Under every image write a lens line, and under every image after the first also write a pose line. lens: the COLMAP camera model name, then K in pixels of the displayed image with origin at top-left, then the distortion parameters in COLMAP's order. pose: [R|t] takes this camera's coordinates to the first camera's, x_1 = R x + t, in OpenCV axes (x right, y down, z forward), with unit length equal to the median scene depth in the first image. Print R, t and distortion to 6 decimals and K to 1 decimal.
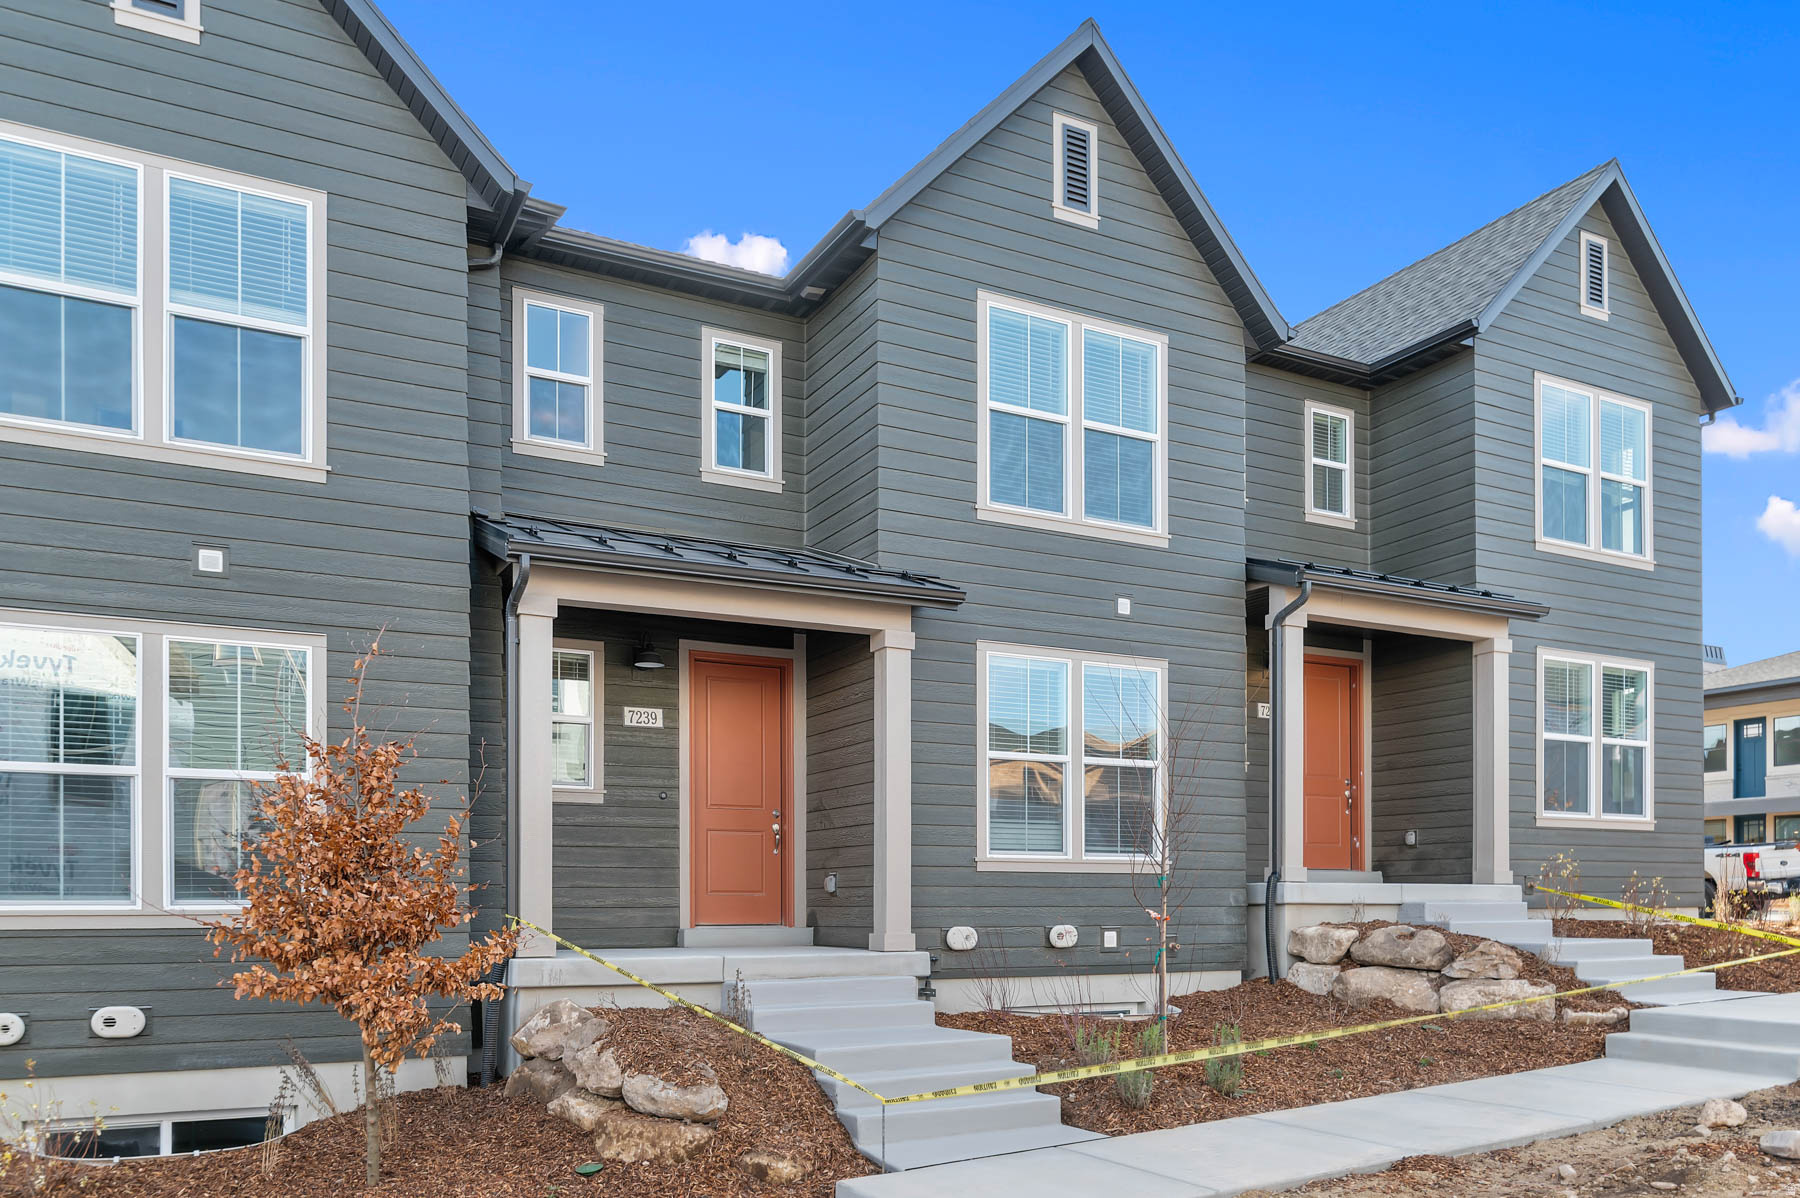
lens RADIAL K [[1329.0, 0, 899.7], [0, 1329.0, 598.0], [0, 0, 1]] dist [0.002458, -0.004014]
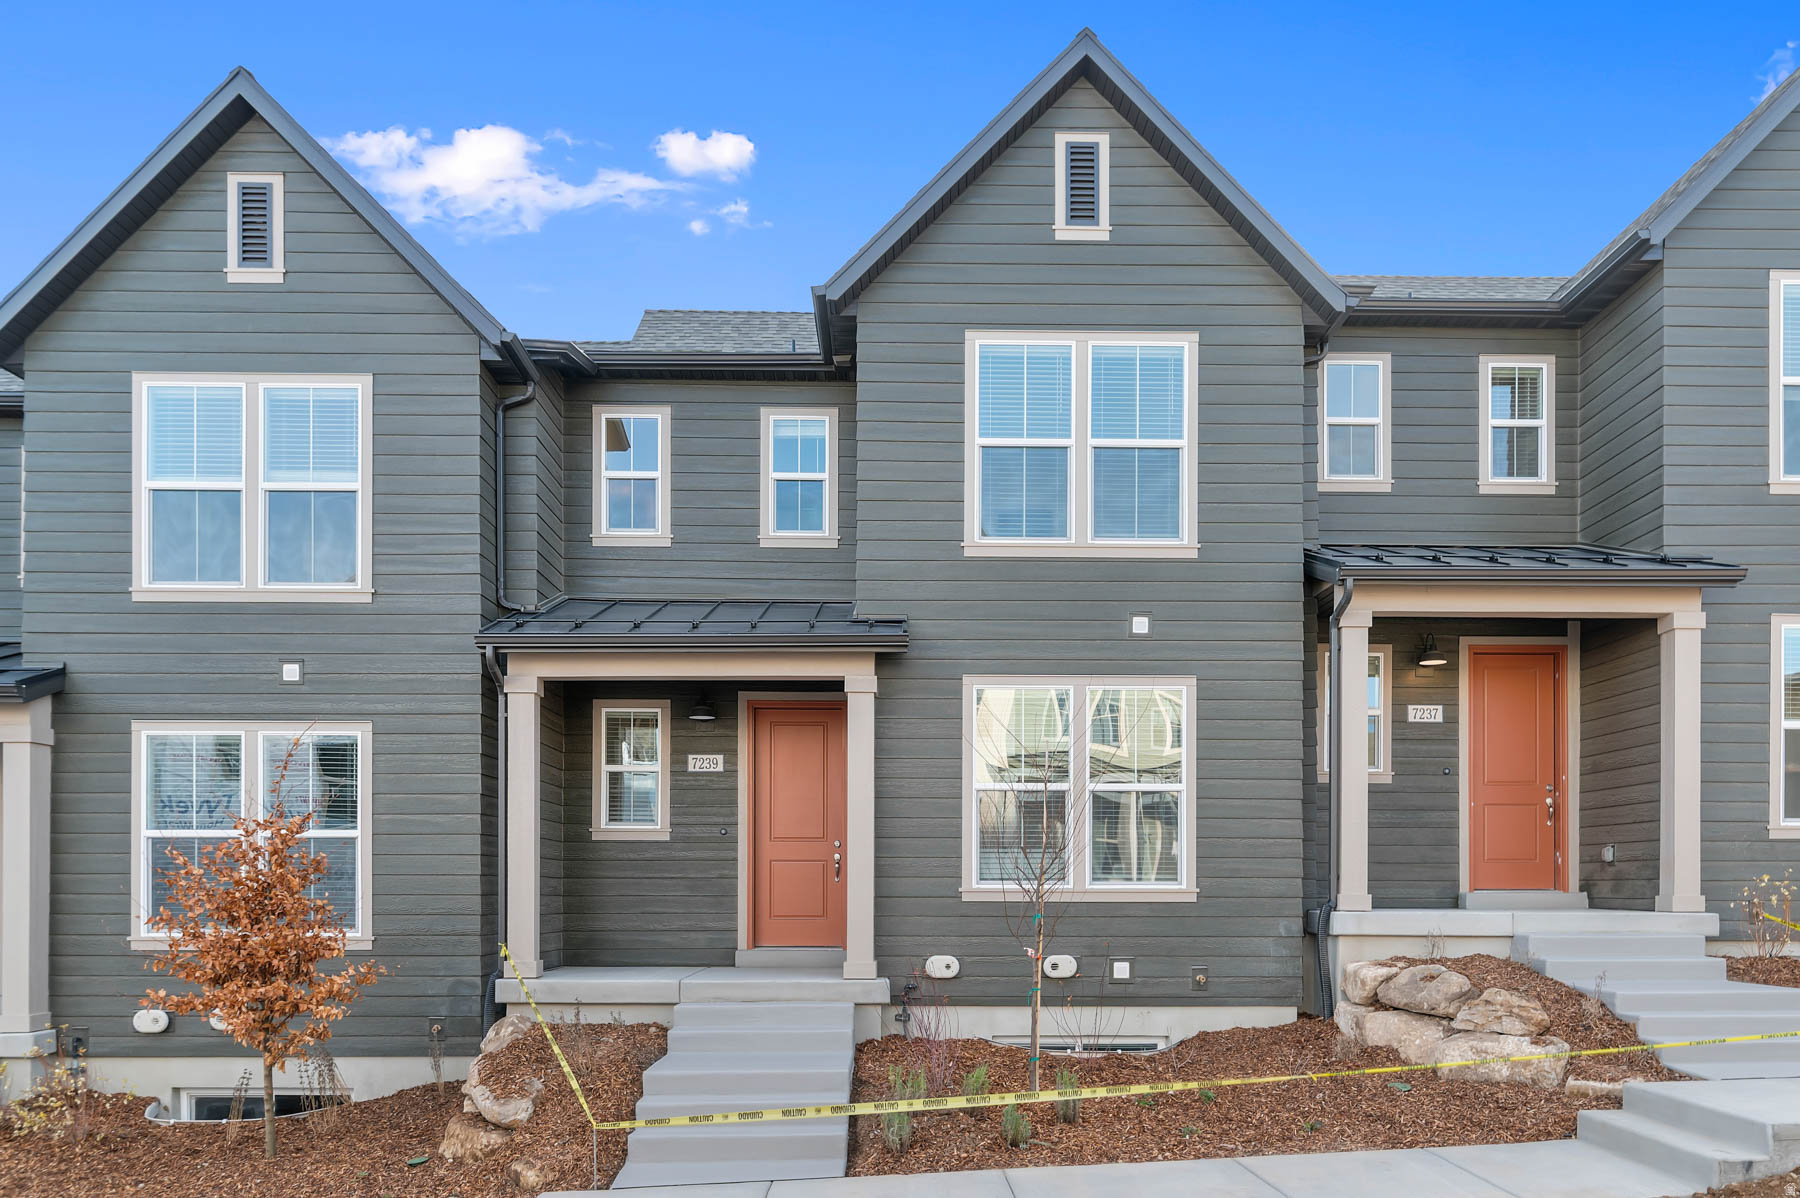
lens RADIAL K [[1271.2, 0, 899.7], [0, 1271.2, 600.7], [0, 0, 1]] dist [0.003470, -0.003122]
pose [[0.892732, -0.097906, -0.439823, 0.448308], [0.098305, 0.994915, -0.021935, -0.008656], [0.439733, -0.023655, 0.897817, 0.096159]]
